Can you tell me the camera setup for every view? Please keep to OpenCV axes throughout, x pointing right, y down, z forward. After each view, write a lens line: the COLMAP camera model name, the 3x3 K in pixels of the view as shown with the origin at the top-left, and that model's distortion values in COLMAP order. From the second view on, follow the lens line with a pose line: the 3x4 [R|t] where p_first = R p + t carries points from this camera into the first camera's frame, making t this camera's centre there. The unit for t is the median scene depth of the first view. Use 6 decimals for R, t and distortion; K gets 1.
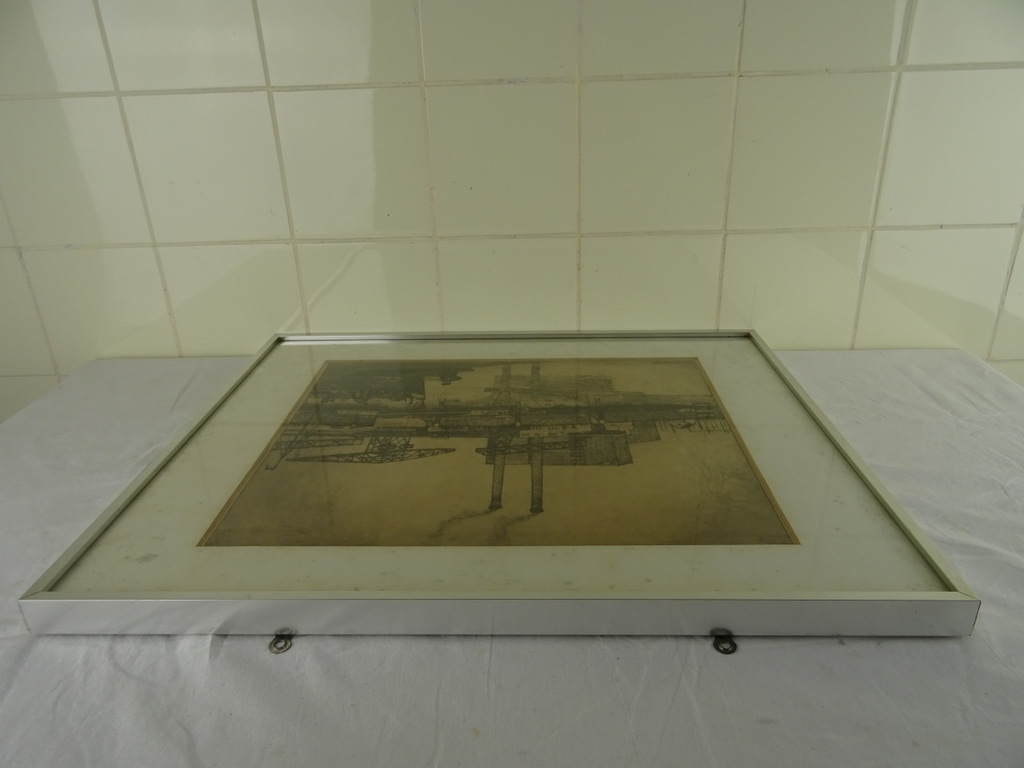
lens RADIAL K [[734.0, 0, 513.9], [0, 734.0, 383.8], [0, 0, 1]] dist [-0.000809, -0.006290]
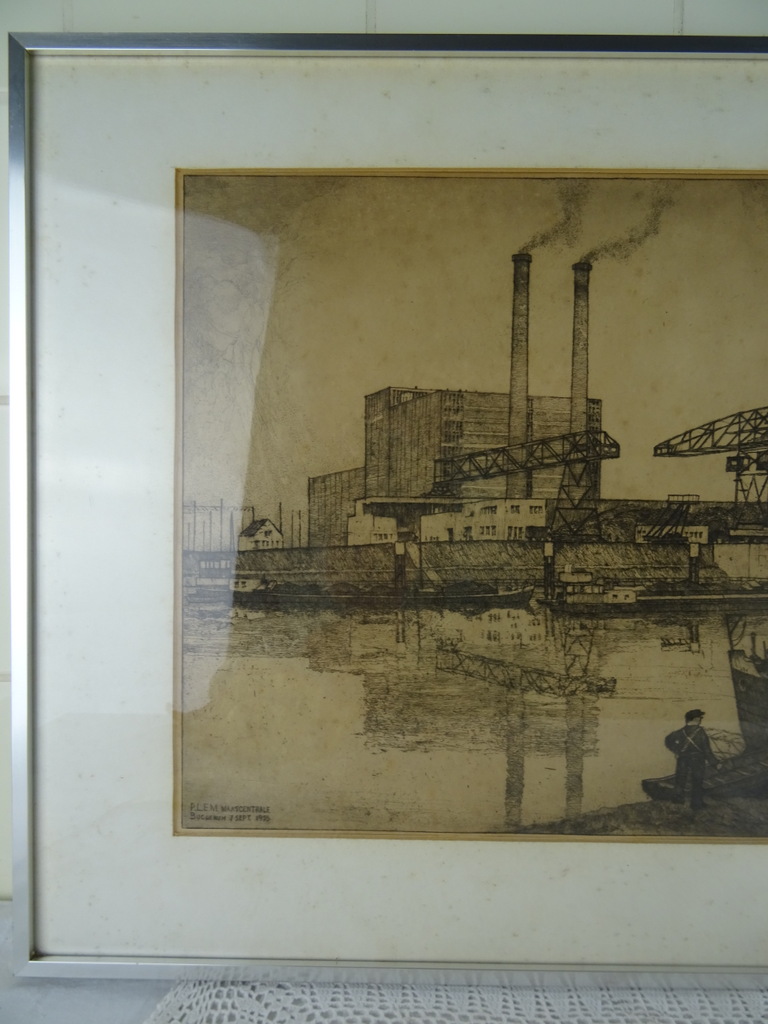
lens RADIAL K [[734.0, 0, 383.3], [0, 734.0, 508.6], [0, 0, 1]] dist [-0.000809, -0.006290]
pose [[-0.999346, 0.013323, 0.033614, 0.115511], [0.024787, -0.424379, 0.905145, -0.454415], [0.026324, 0.905386, 0.423772, 0.745030]]
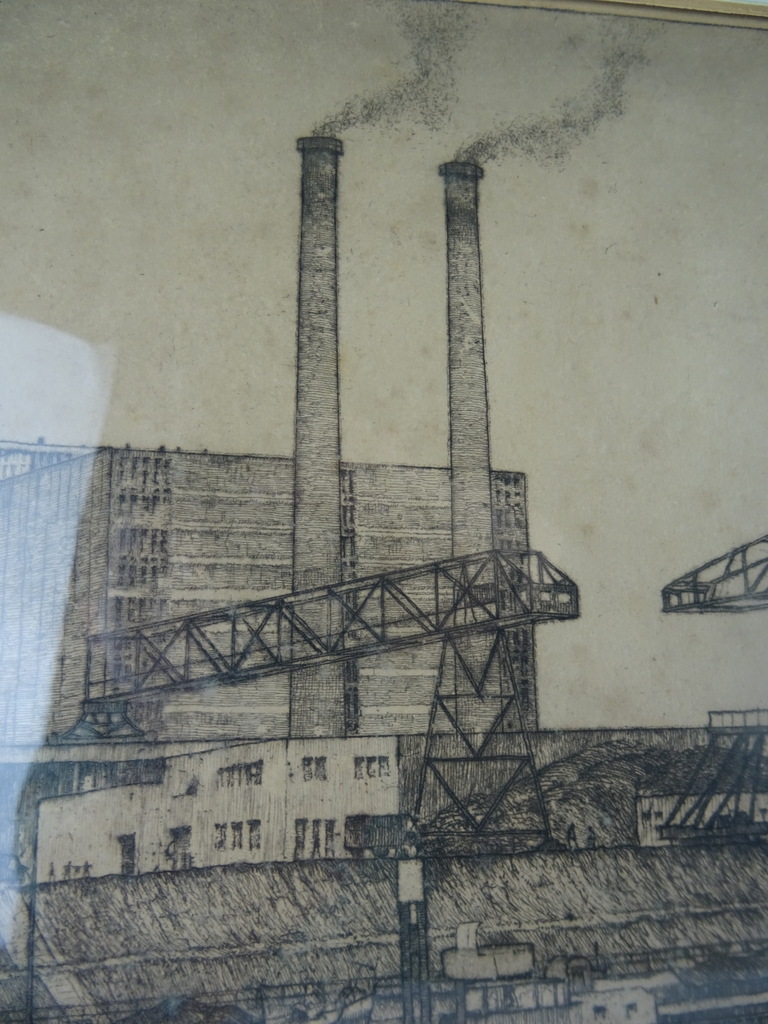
lens RADIAL K [[734.0, 0, 383.3], [0, 734.0, 508.6], [0, 0, 1]] dist [-0.000809, -0.006290]
pose [[-0.995259, 0.024624, -0.094092, 0.029995], [-0.097234, -0.228928, 0.968575, -0.118252], [0.002310, 0.973132, 0.230237, 0.872308]]
